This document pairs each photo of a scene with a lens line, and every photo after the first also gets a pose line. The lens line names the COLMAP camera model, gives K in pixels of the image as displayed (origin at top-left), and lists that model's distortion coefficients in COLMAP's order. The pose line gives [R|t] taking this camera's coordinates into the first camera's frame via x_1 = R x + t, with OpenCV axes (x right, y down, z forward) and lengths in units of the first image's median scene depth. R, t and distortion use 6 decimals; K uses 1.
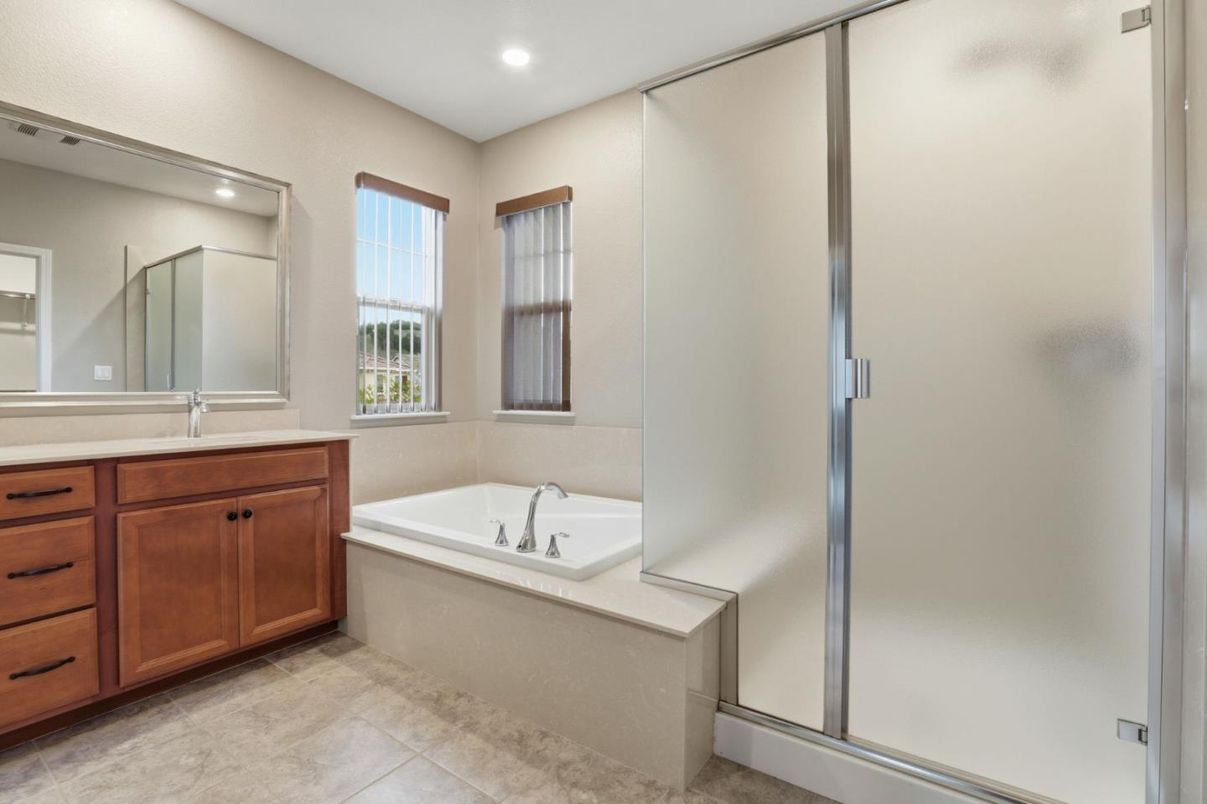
lens RADIAL K [[550.6, 0, 601.6], [0, 550.6, 398.9], [0, 0, 1]] dist [-0.055096, 0.017300]
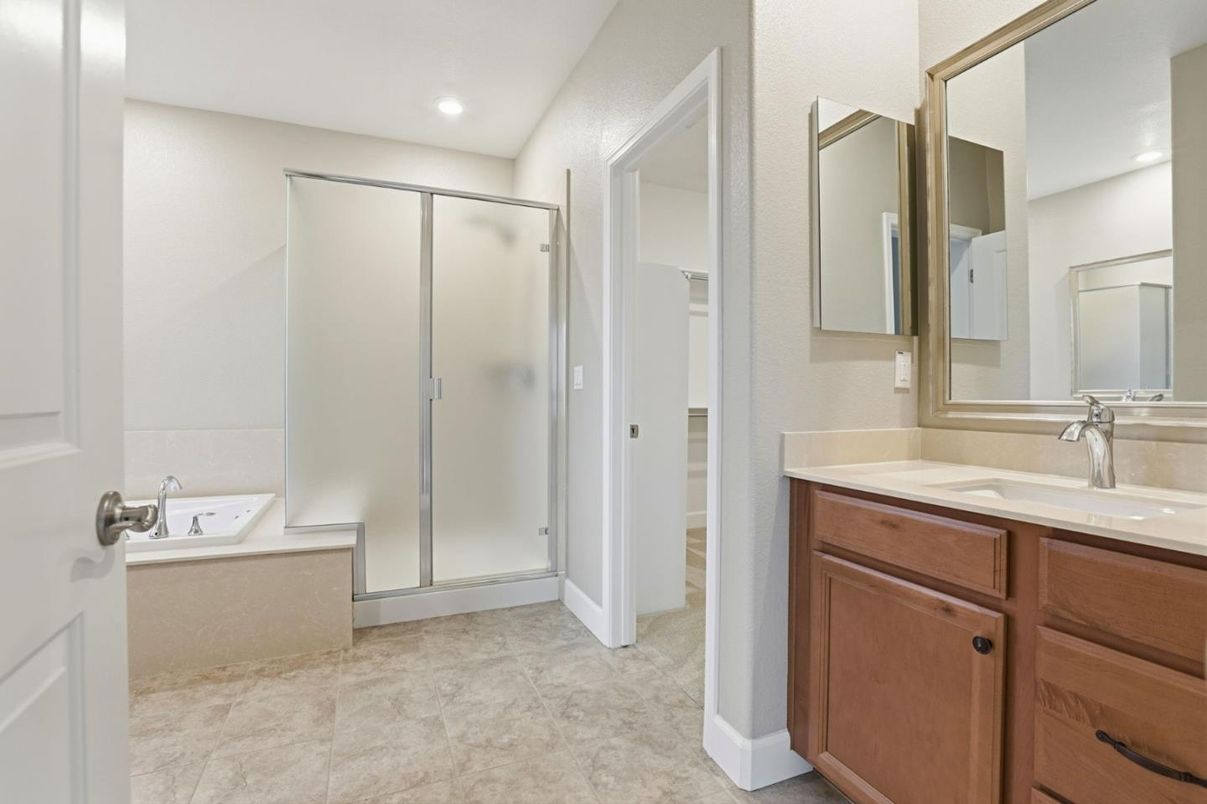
lens RADIAL K [[550.6, 0, 601.6], [0, 550.6, 398.9], [0, 0, 1]] dist [-0.055096, 0.017300]
pose [[0.531936, -0.003152, 0.846779, -0.753611], [0.004130, 0.999991, 0.001128, -0.001113], [-0.846774, 0.002897, 0.531944, -0.446827]]
